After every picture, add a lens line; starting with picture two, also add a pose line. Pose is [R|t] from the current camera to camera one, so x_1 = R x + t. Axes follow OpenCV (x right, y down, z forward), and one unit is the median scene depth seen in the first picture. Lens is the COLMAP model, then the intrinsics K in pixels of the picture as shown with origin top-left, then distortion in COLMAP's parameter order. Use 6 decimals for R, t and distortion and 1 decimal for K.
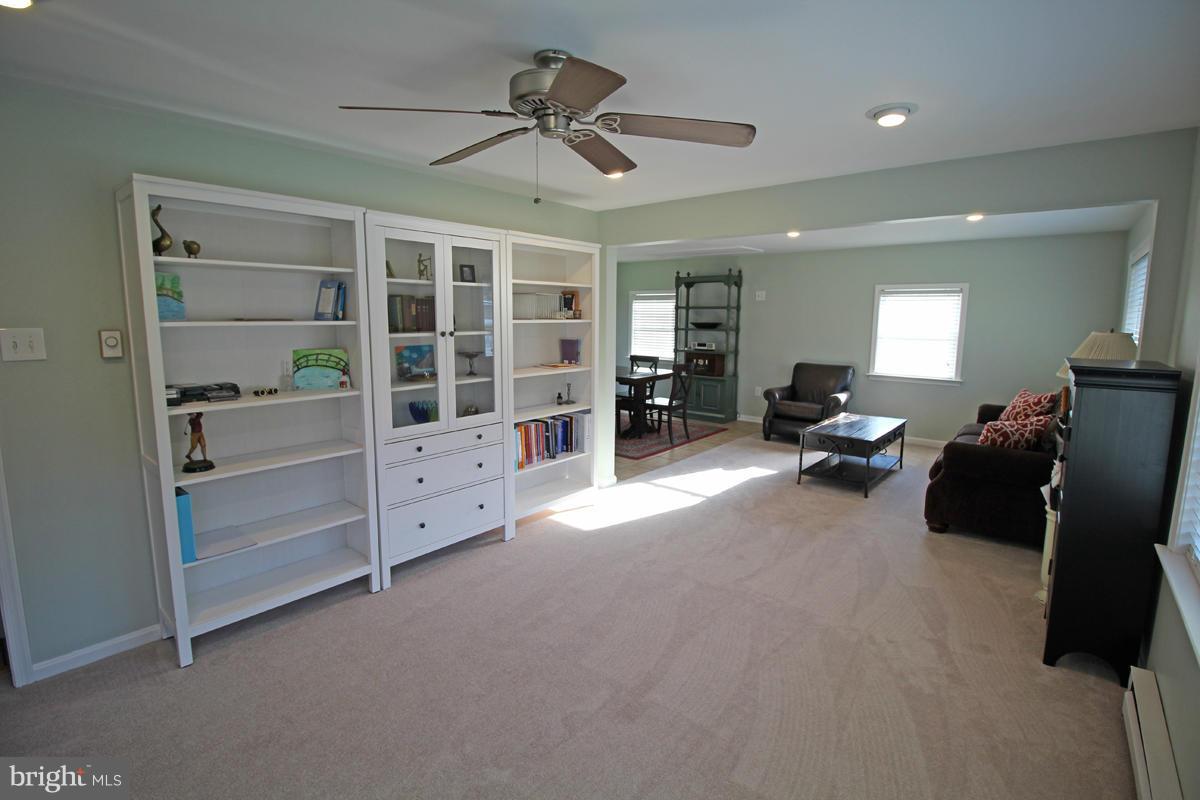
lens RADIAL K [[555.4, 0, 599.9], [0, 555.4, 389.2], [0, 0, 1]] dist [-0.002464, -0.011245]
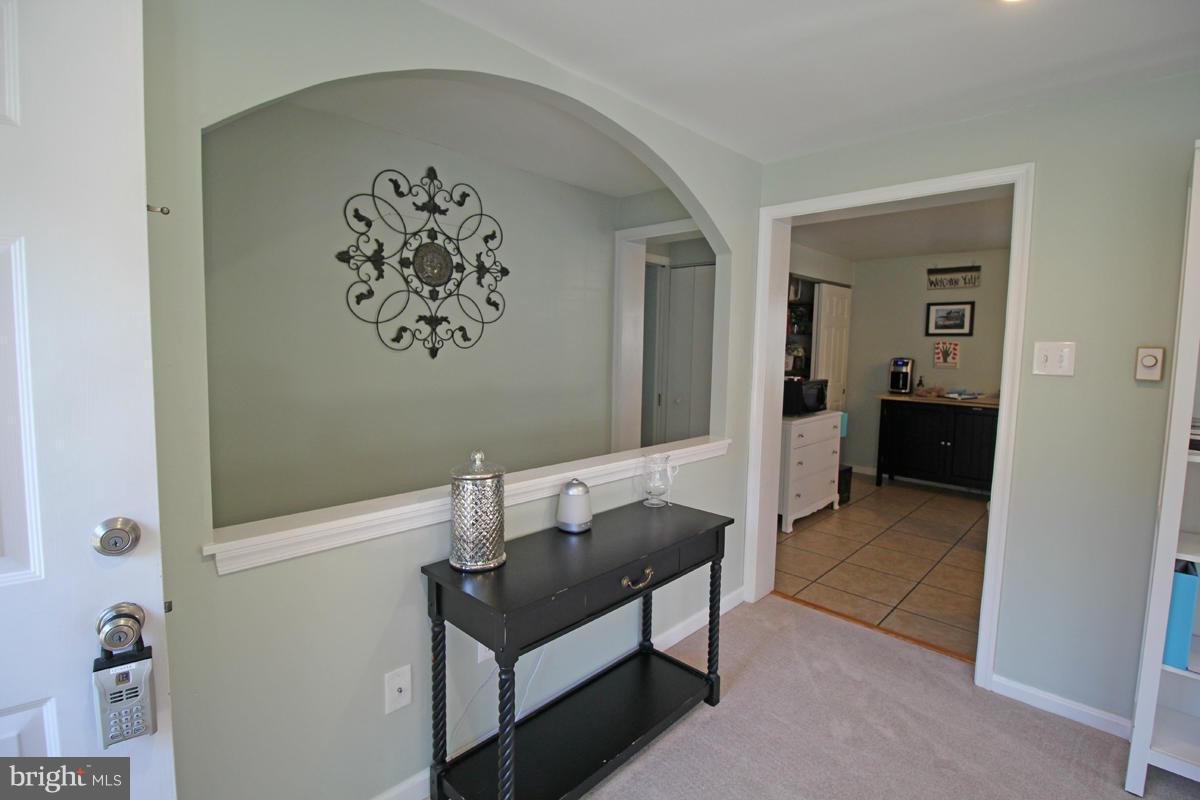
lens RADIAL K [[555.4, 0, 602.9], [0, 555.4, 393.1], [0, 0, 1]] dist [-0.002464, -0.011245]
pose [[-0.078169, 0.078894, -0.993814, -0.005666], [-0.150869, 0.984447, 0.090017, 0.006597], [0.985458, 0.156972, -0.065051, 0.171686]]
